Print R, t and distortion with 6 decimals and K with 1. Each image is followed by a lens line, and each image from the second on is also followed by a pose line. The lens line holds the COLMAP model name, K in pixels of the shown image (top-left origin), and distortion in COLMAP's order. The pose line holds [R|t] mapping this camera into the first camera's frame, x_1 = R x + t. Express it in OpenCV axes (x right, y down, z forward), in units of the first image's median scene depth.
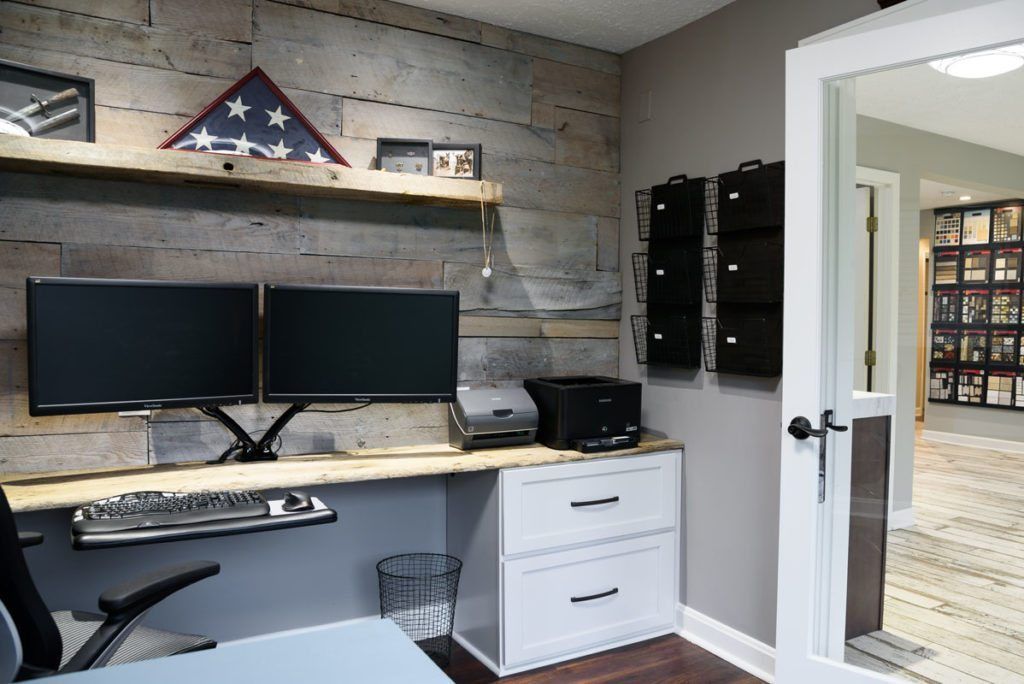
lens RADIAL K [[779.4, 0, 563.5], [0, 779.4, 347.8], [0, 0, 1]] dist [-0.118473, 0.077622]
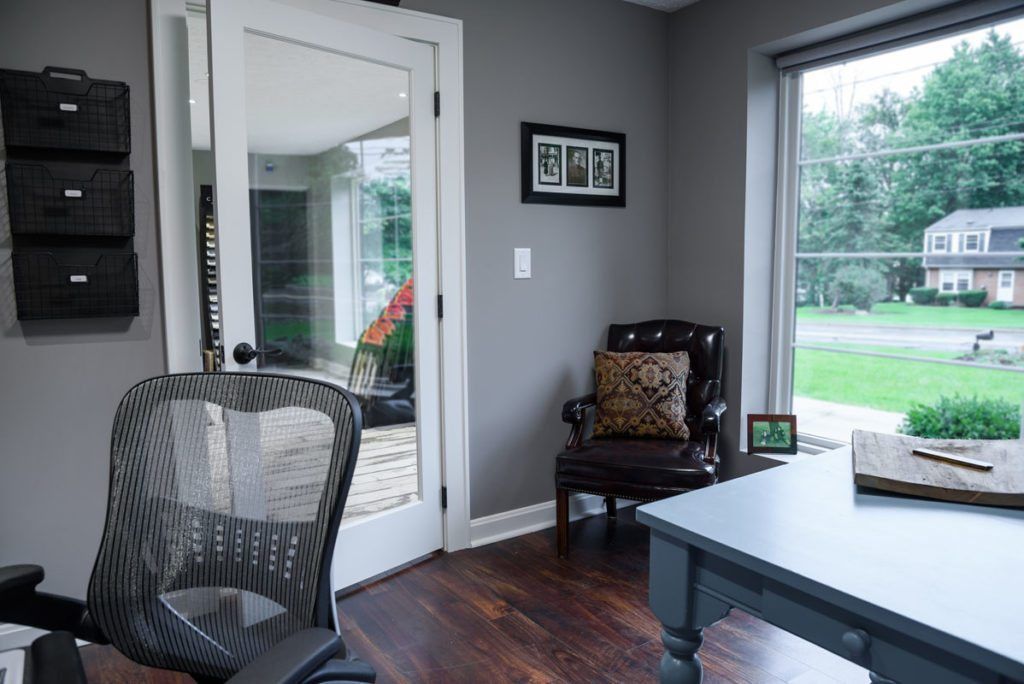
lens RADIAL K [[655.7, 0, 493.9], [0, 655.7, 343.9], [0, 0, 1]] dist [-0.000668, 0.000022]
pose [[-0.004787, -0.091297, 0.995812, -0.521742], [0.061539, 0.993909, 0.091418, 0.025585], [-0.998093, 0.061719, 0.000860, 0.543974]]
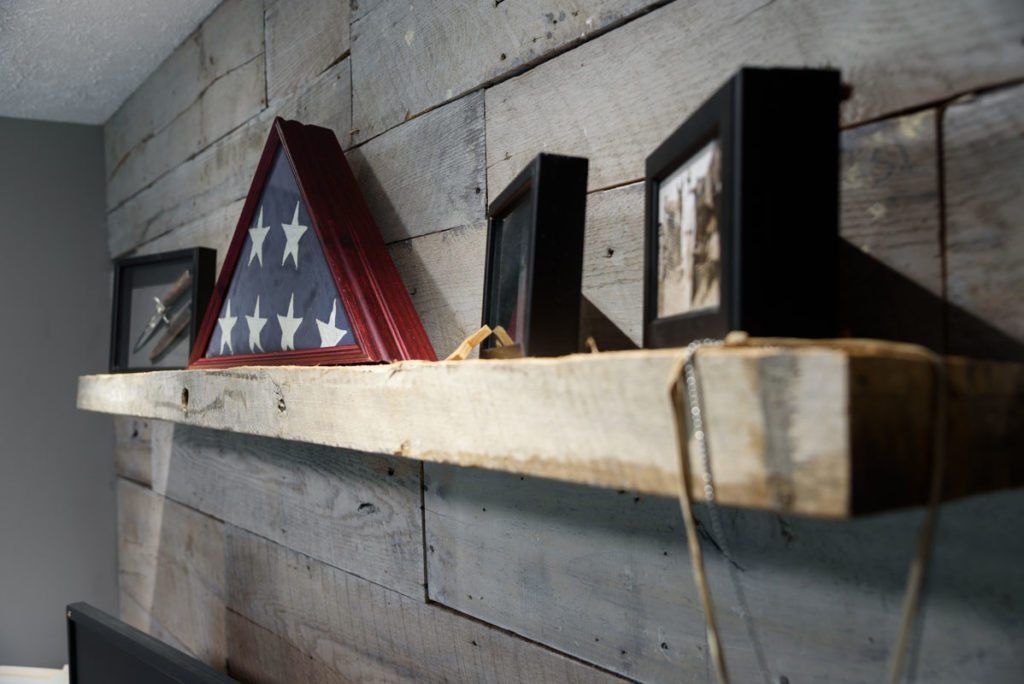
lens RADIAL K [[885.5, 0, 509.0], [0, 885.5, 345.1], [0, 0, 1]] dist [-0.054768, 0.135118]
pose [[0.079845, -0.035555, -0.996173, 0.052035], [-0.004266, 0.999342, -0.036010, -0.224577], [0.996798, 0.007125, 0.079641, 1.020439]]
